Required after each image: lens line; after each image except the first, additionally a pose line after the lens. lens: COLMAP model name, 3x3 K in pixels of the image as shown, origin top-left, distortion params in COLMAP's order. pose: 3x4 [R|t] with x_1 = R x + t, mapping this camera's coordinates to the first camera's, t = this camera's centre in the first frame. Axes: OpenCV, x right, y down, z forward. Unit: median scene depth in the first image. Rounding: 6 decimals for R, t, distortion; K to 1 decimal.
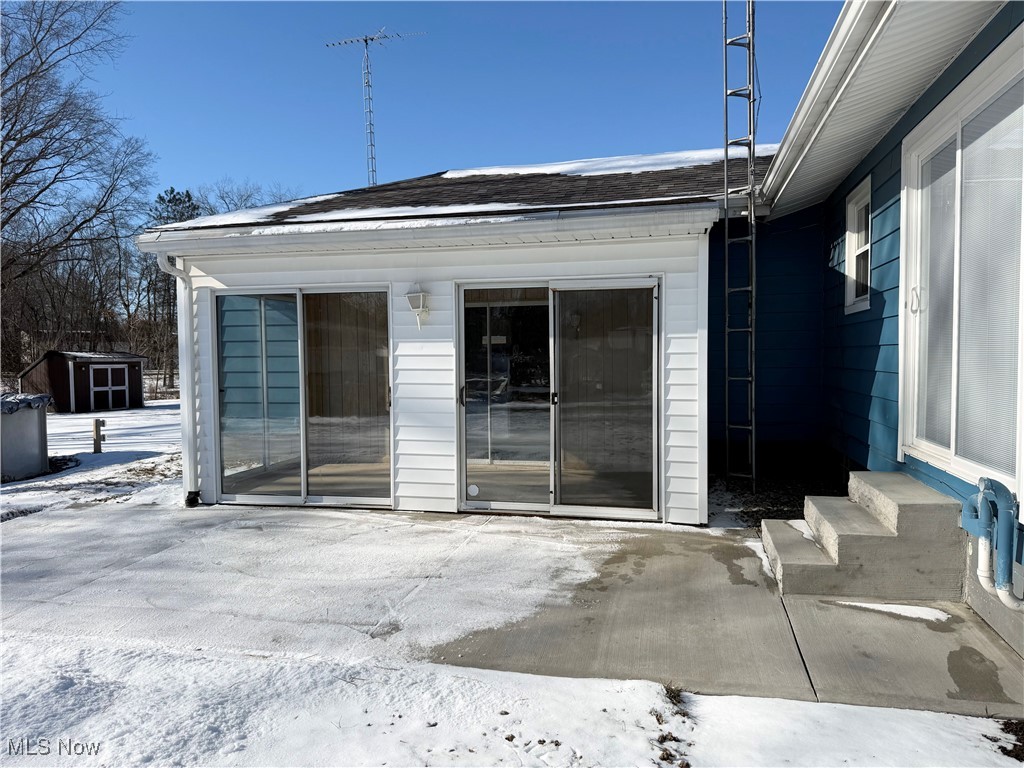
lens RADIAL K [[720.8, 0, 512.0], [0, 720.8, 384.0], [0, 0, 1]] dist [0.036634, -0.049611]
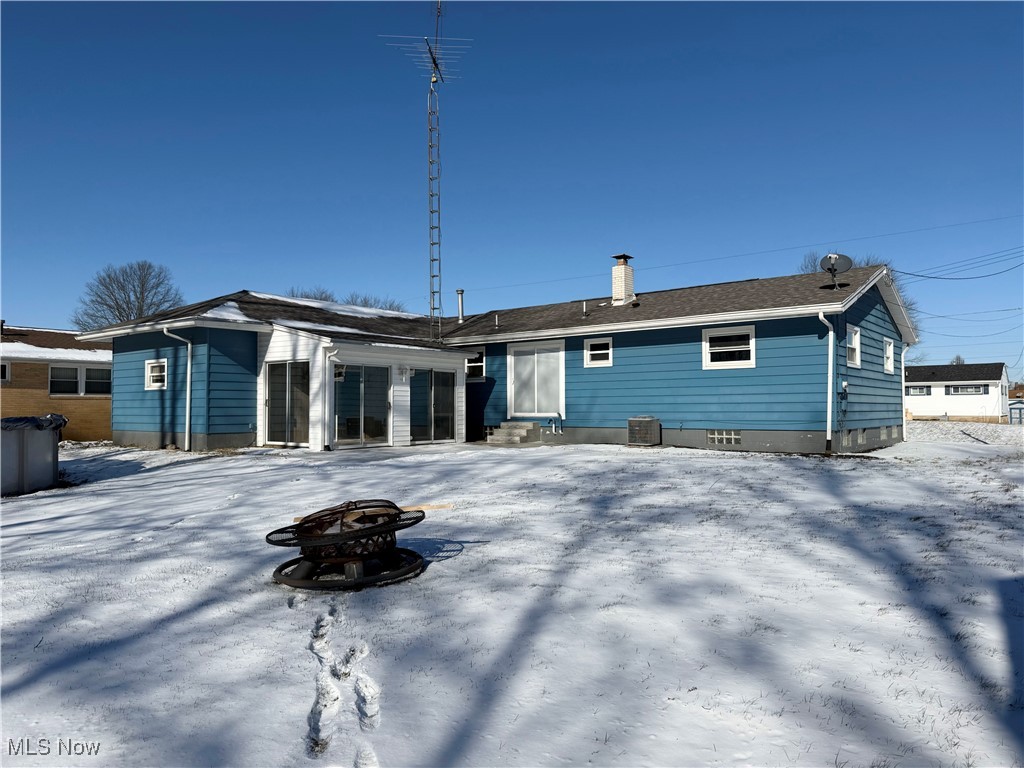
lens RADIAL K [[701.4, 0, 512.0], [0, 701.4, 384.0], [0, 0, 1]] dist [0.151738, -0.249484]
pose [[0.436125, 0.036902, 0.899129, -2.433404], [0.035346, 0.997685, -0.058092, 0.111233], [-0.899192, 0.057116, 0.433811, -0.607980]]
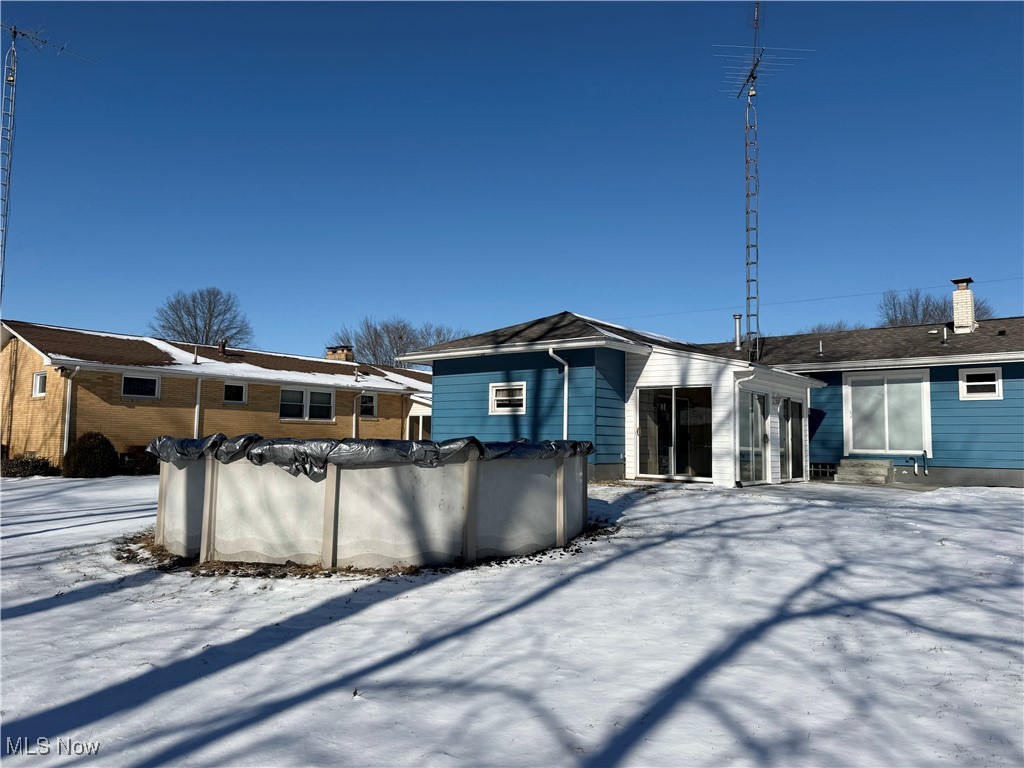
lens RADIAL K [[720.8, 0, 512.0], [0, 720.8, 384.0], [0, 0, 1]] dist [0.036634, -0.049611]
pose [[0.460226, 0.088209, 0.883409, -2.840999], [0.012433, 0.994314, -0.105760, 0.087754], [-0.887715, 0.059657, 0.456512, 0.642099]]
